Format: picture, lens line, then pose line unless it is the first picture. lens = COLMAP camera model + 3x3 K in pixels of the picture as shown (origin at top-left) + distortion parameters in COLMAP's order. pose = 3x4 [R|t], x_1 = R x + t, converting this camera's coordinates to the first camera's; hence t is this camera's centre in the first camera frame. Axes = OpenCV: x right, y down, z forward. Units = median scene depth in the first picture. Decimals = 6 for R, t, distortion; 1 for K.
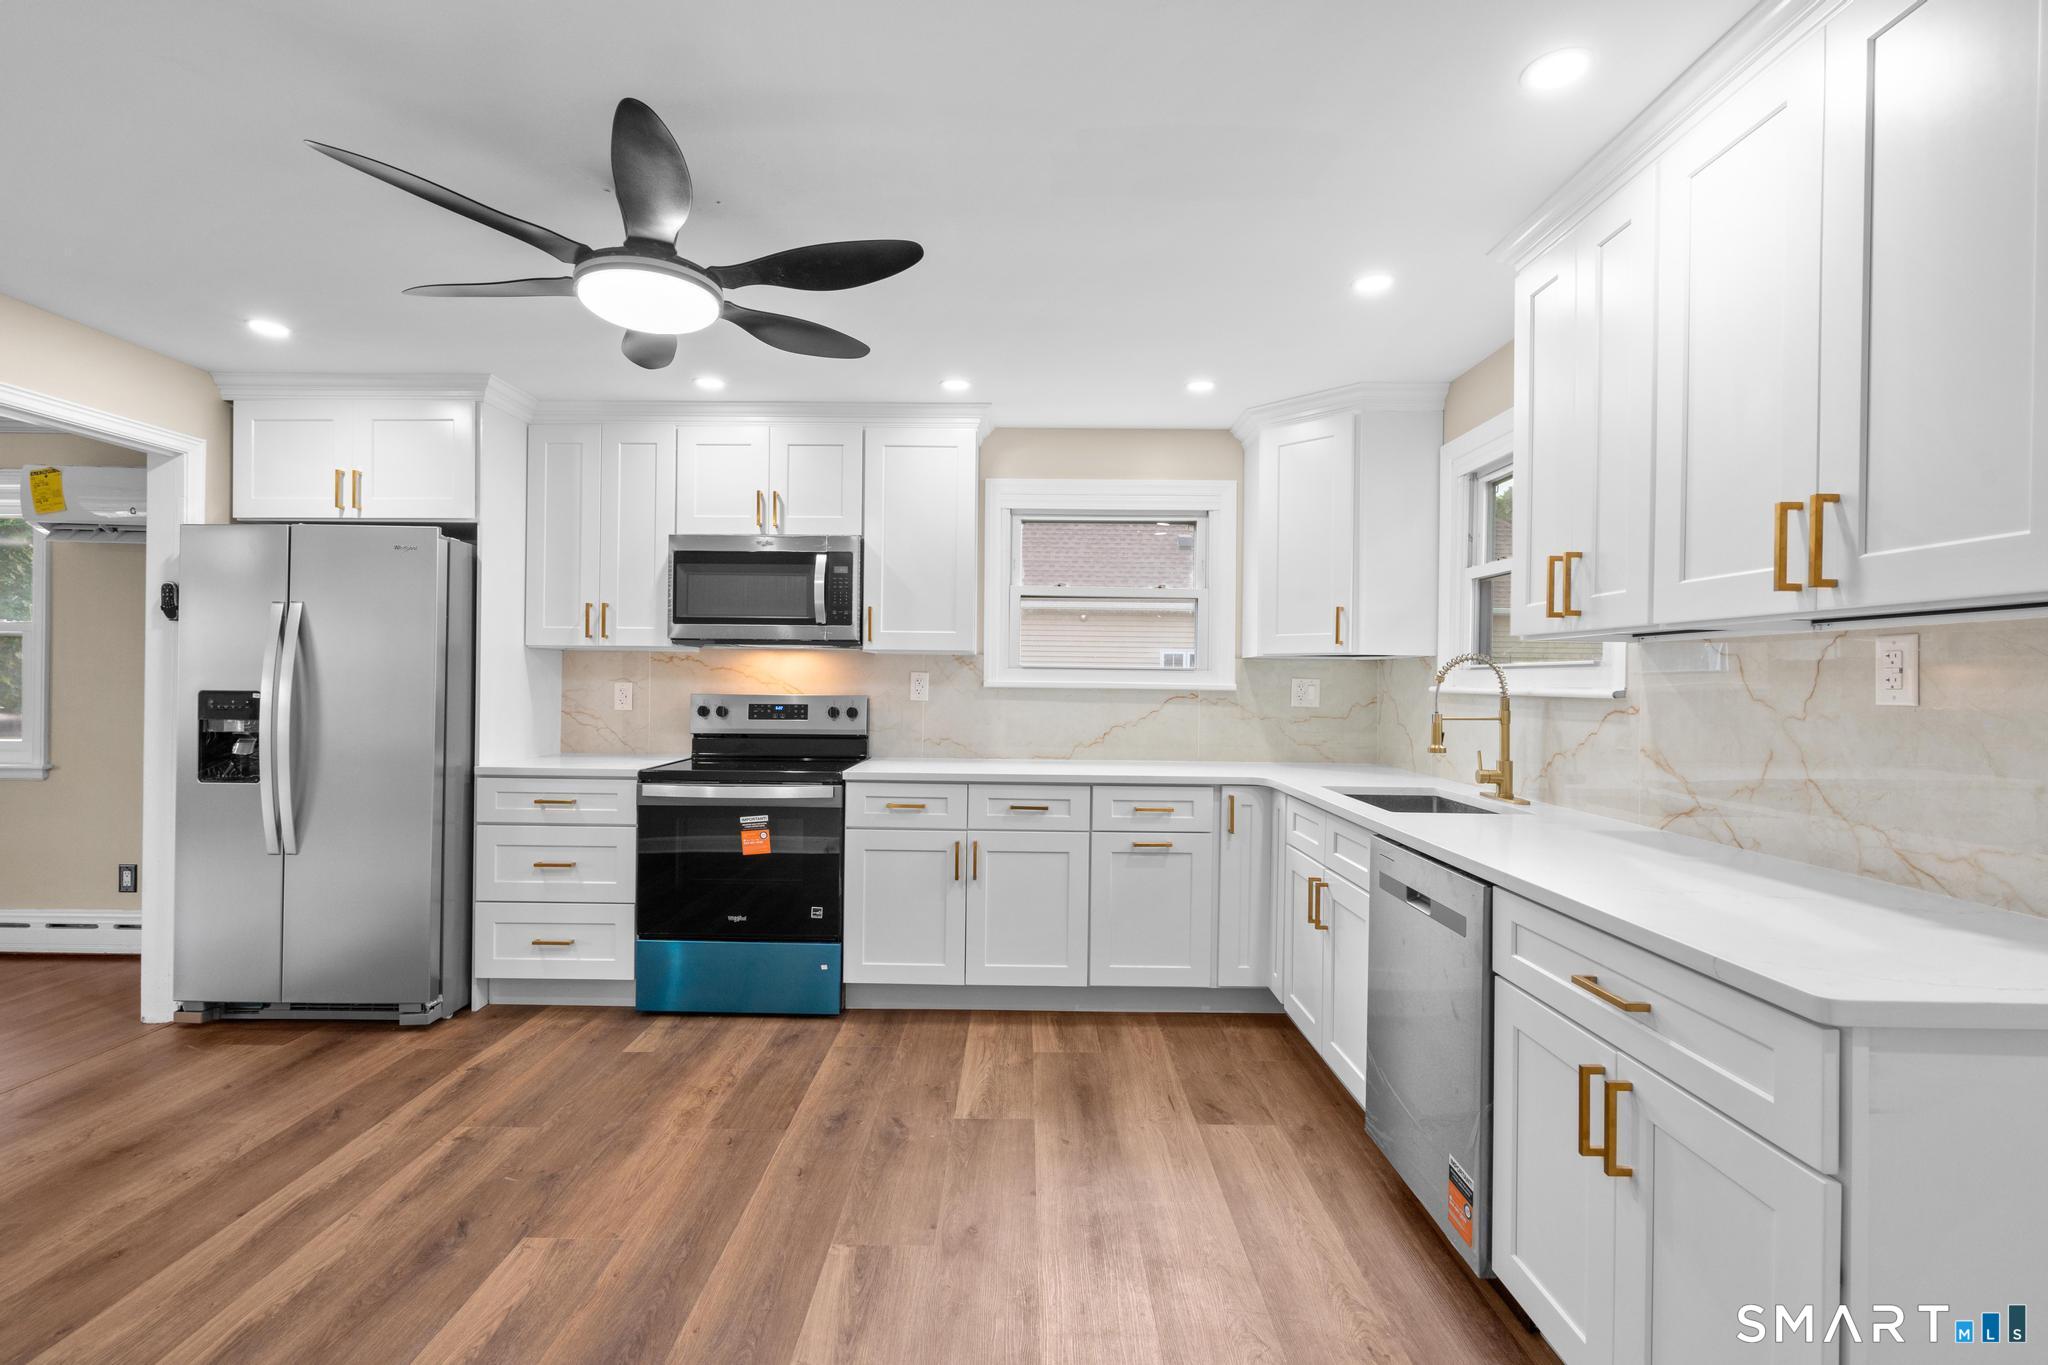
lens RADIAL K [[955.8, 0, 1049.7], [0, 955.8, 680.0], [0, 0, 1]] dist [0.001439, 0.000168]
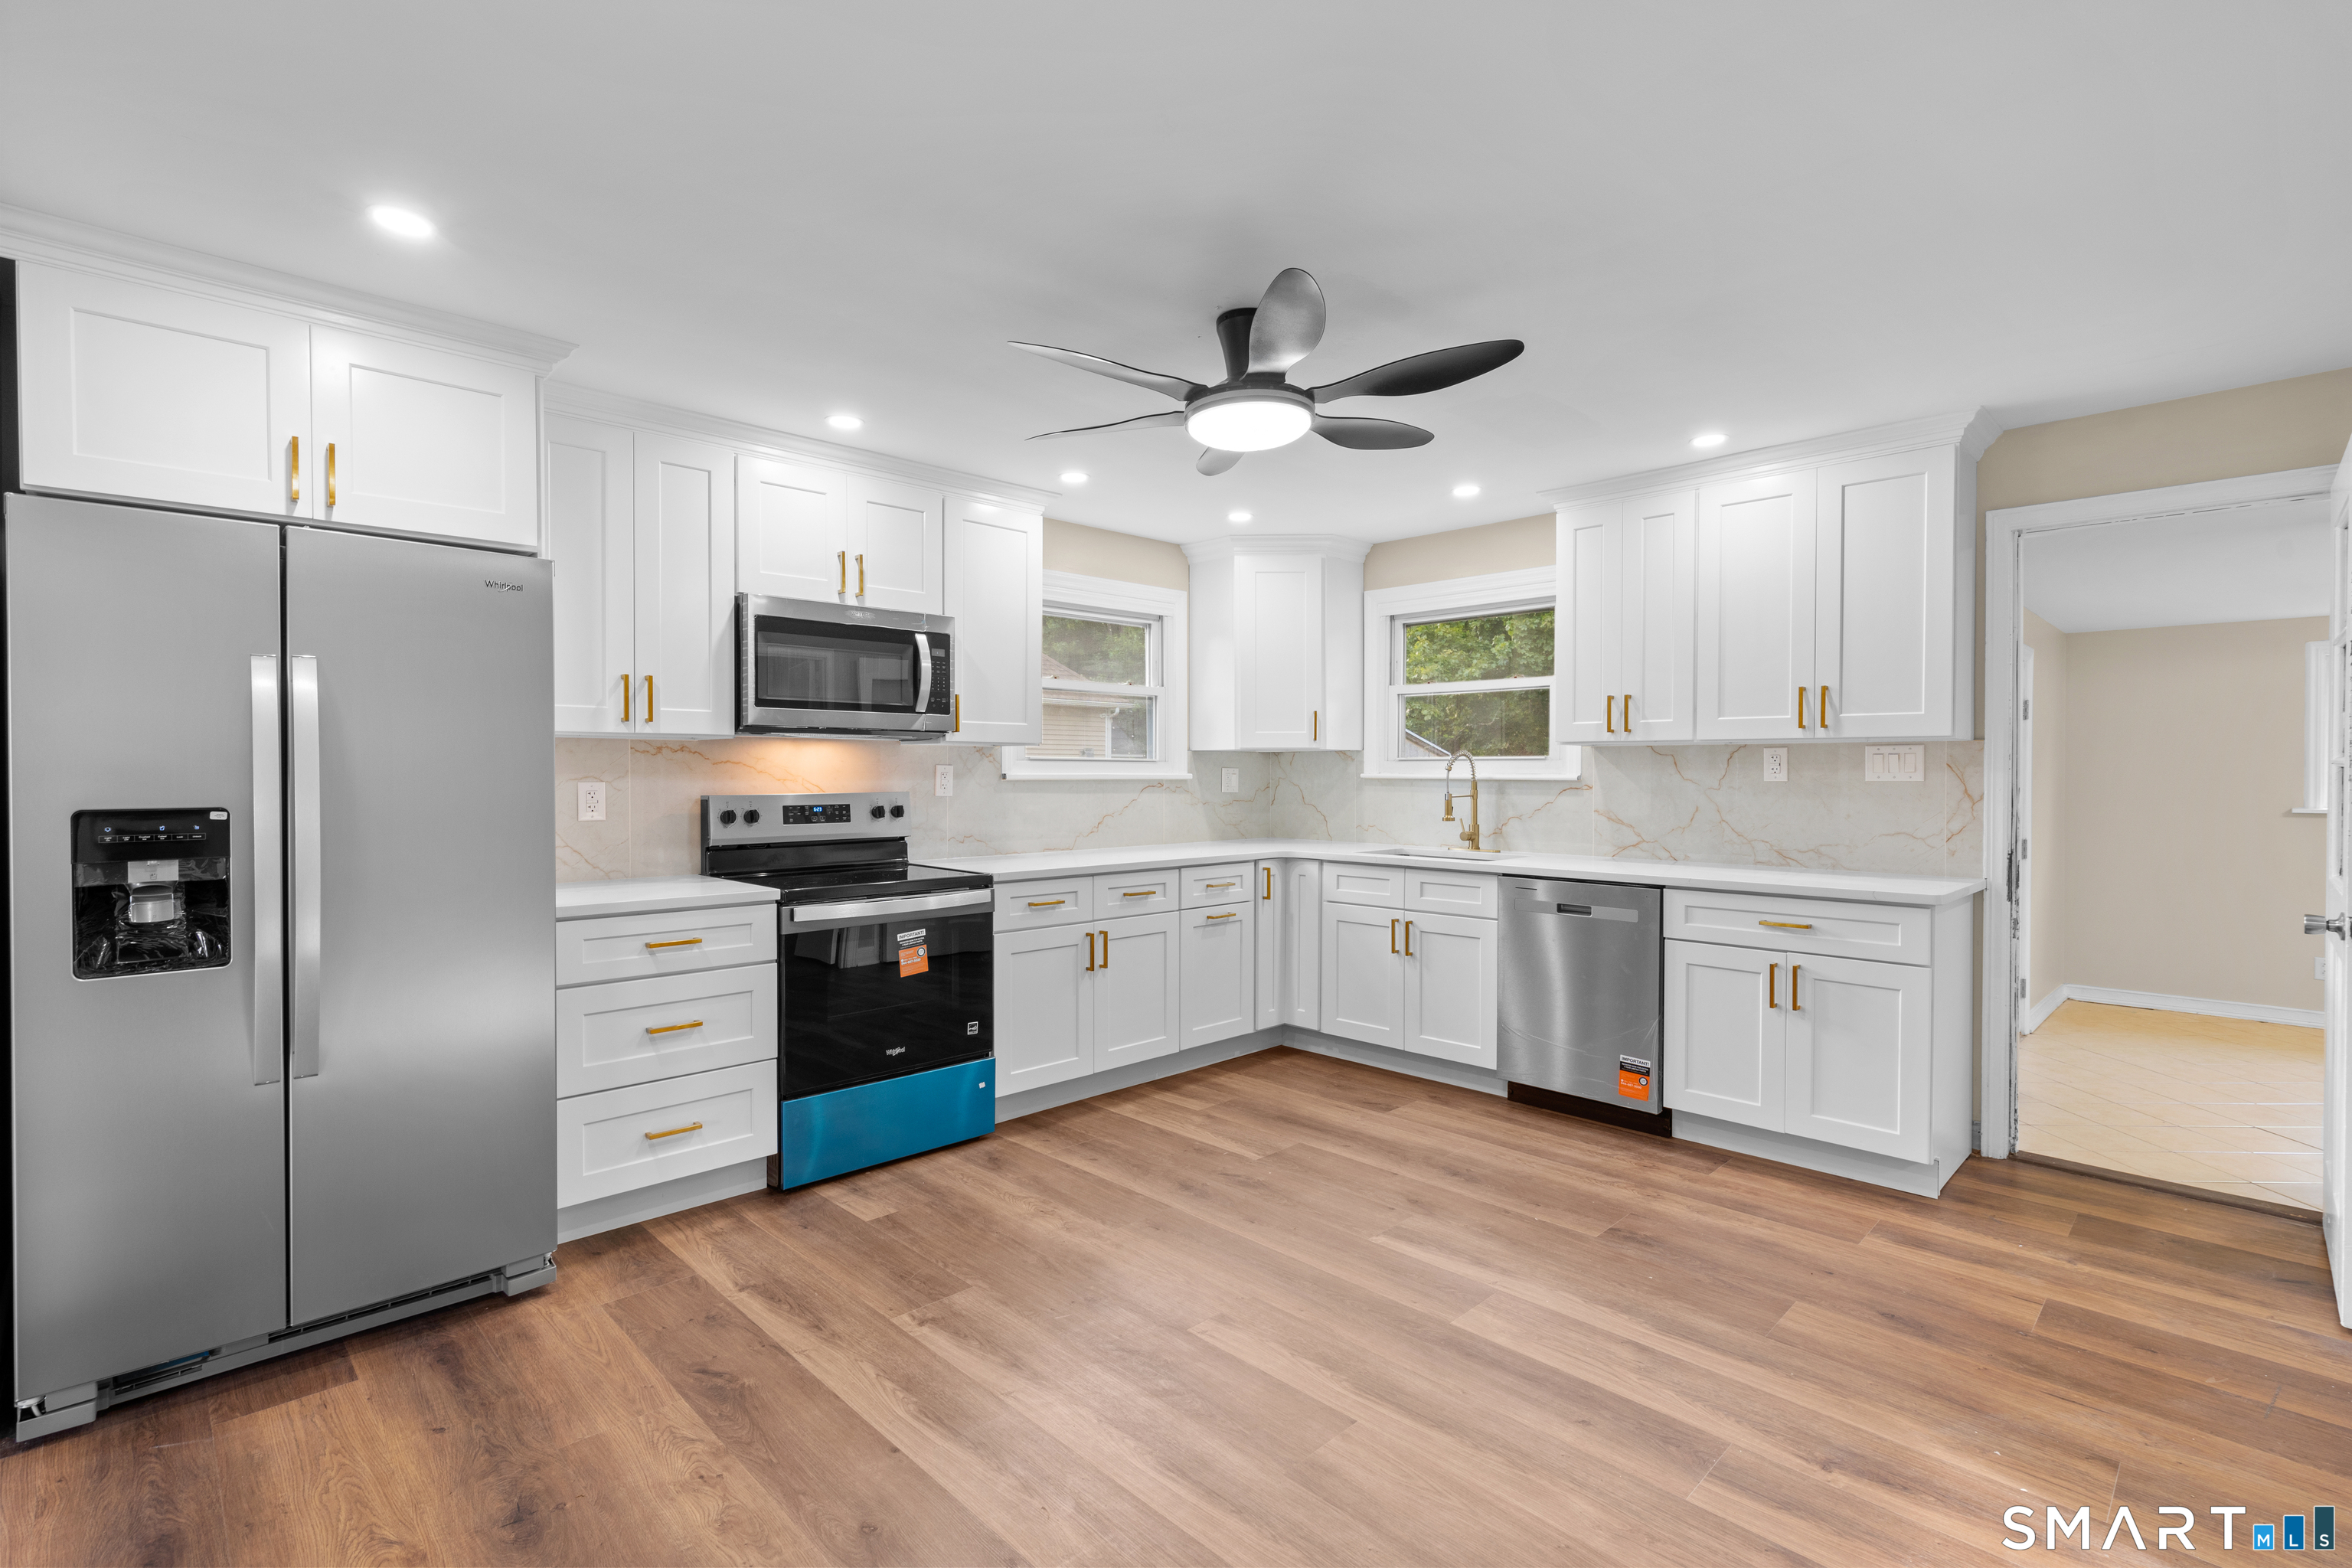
lens RADIAL K [[1072.0, 0, 1205.5], [0, 1072.0, 779.8], [0, 0, 1]] dist [0.000997, 0.000464]
pose [[0.705173, -0.016758, 0.708838, -0.812093], [0.006577, 0.999832, 0.017095, -0.011882], [-0.709005, -0.007393, 0.705165, 0.114947]]
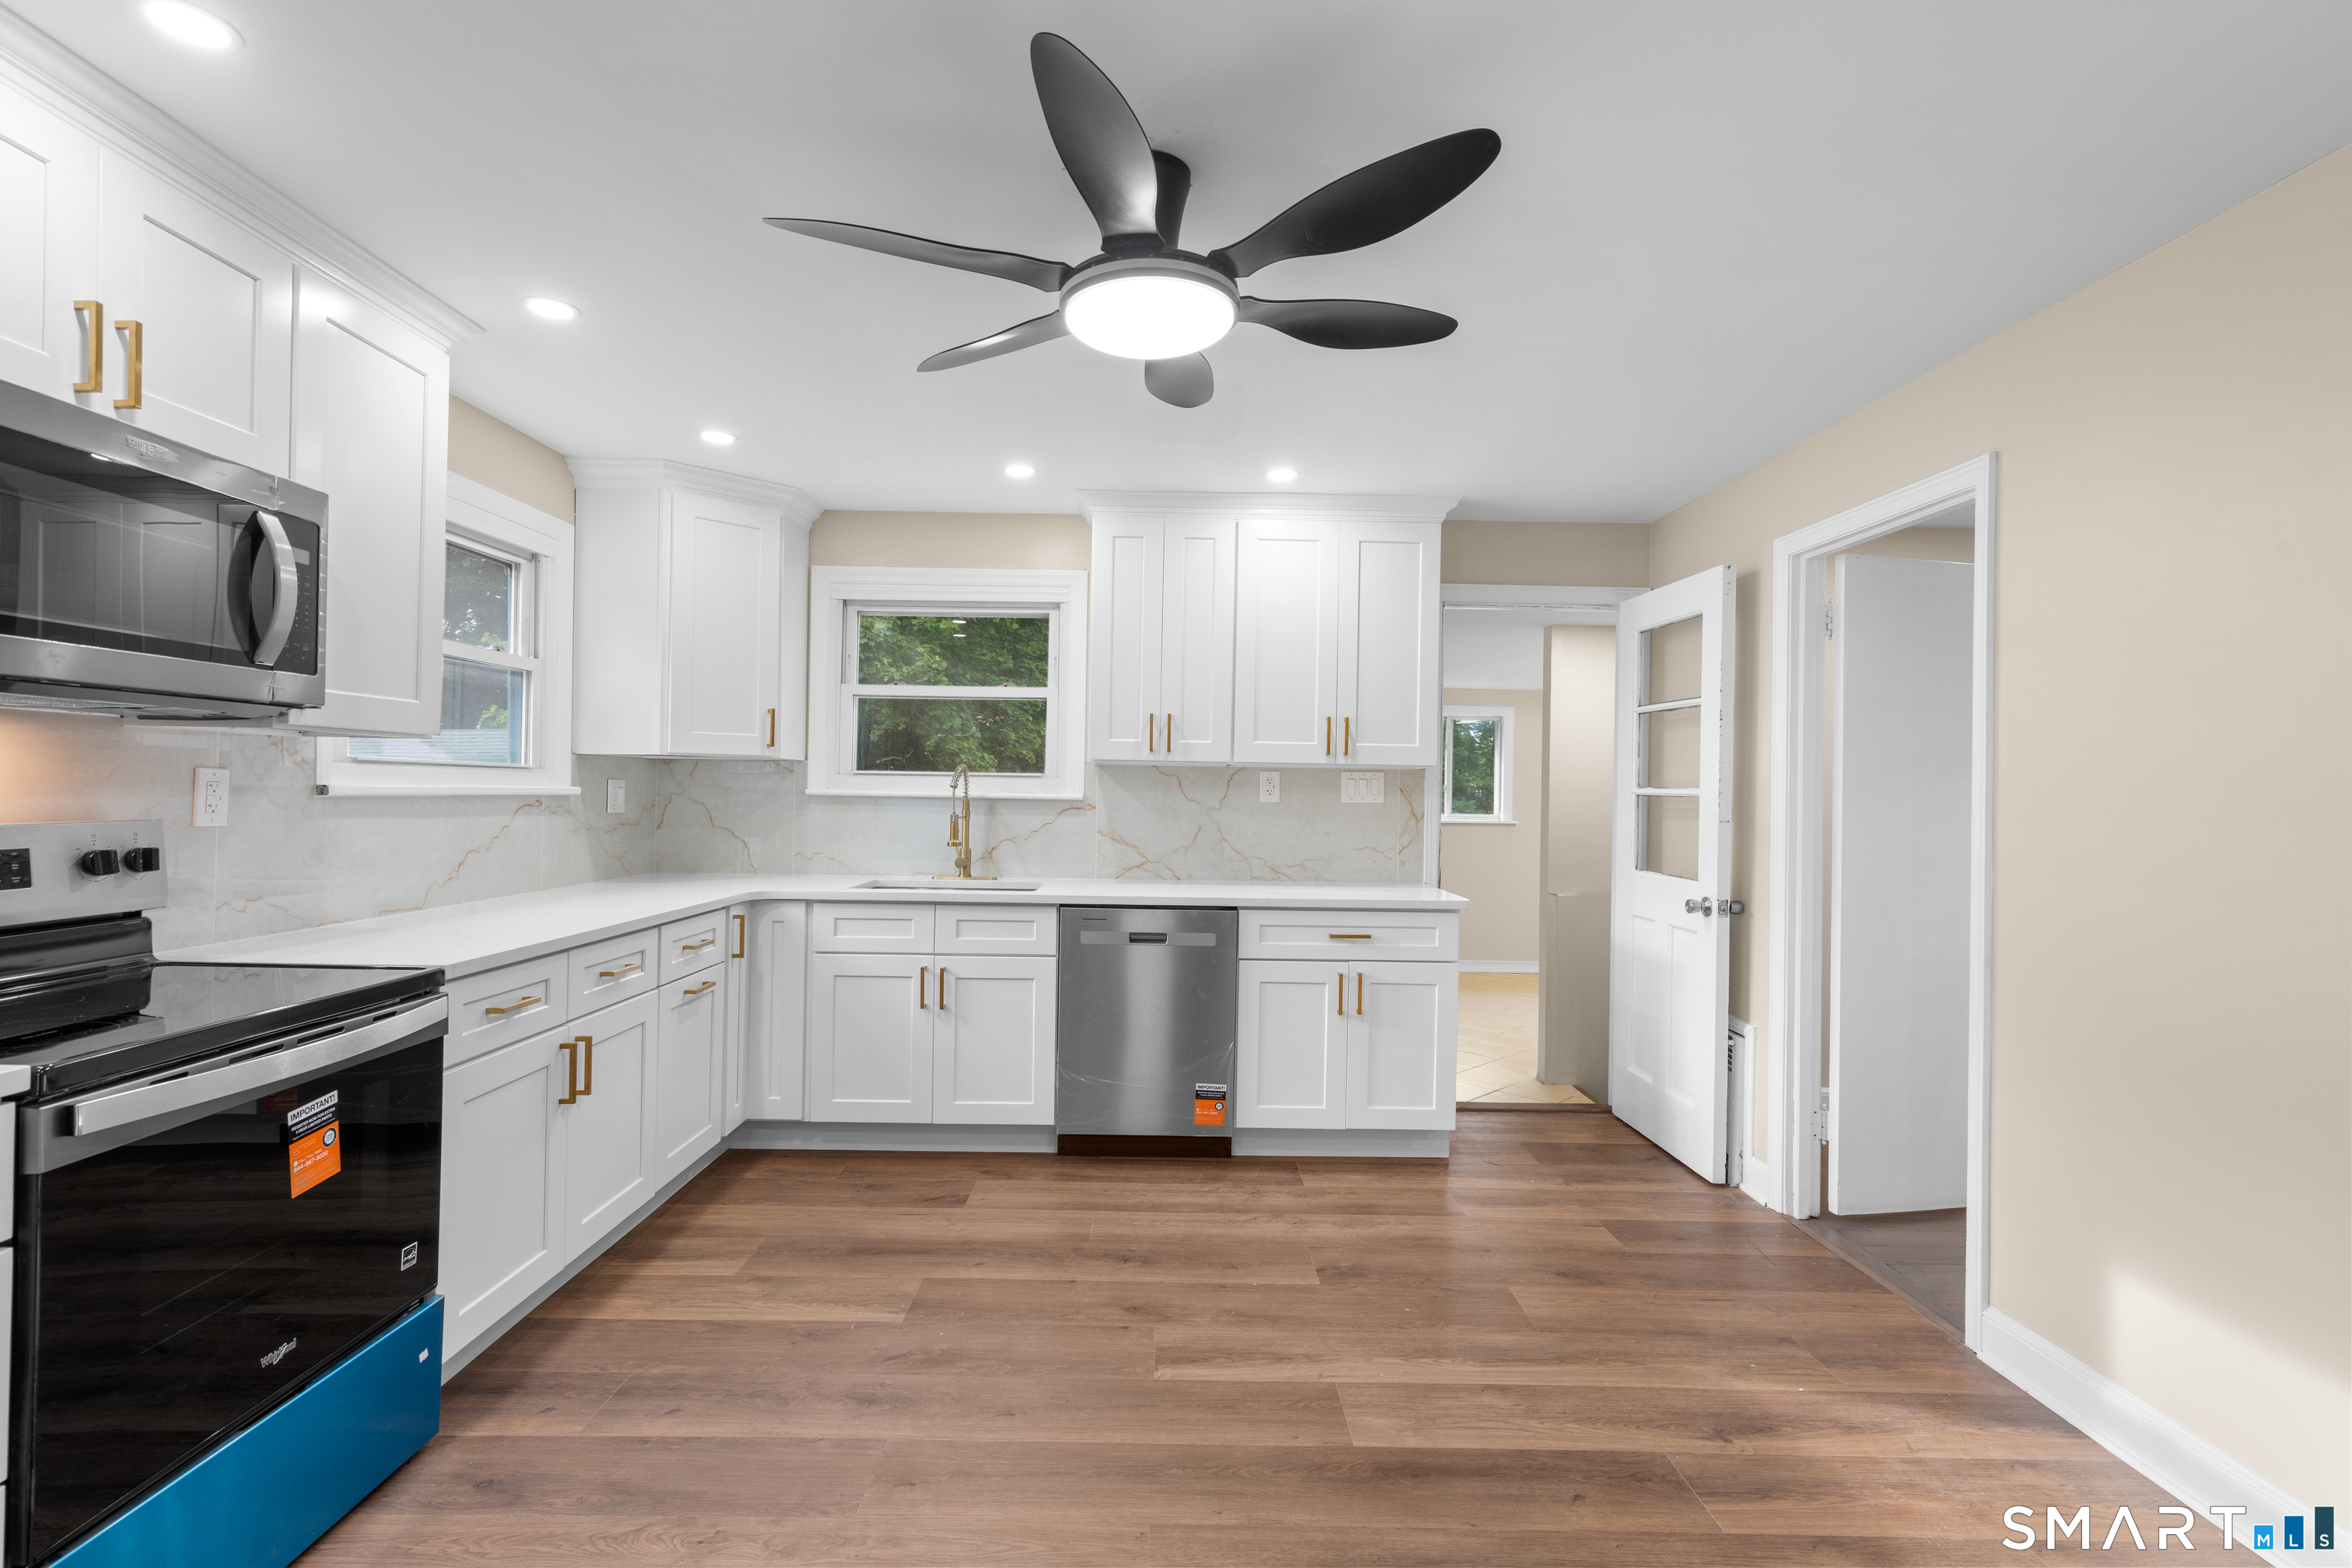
lens RADIAL K [[1057.9, 0, 1171.9], [0, 1057.9, 782.2], [0, 0, 1]] dist [-0.001712, 0.000761]
pose [[0.000224, -0.003833, 0.999993, -0.793711], [-0.015943, 0.999866, 0.003836, -0.012739], [-0.999873, -0.015943, 0.000163, 0.604904]]
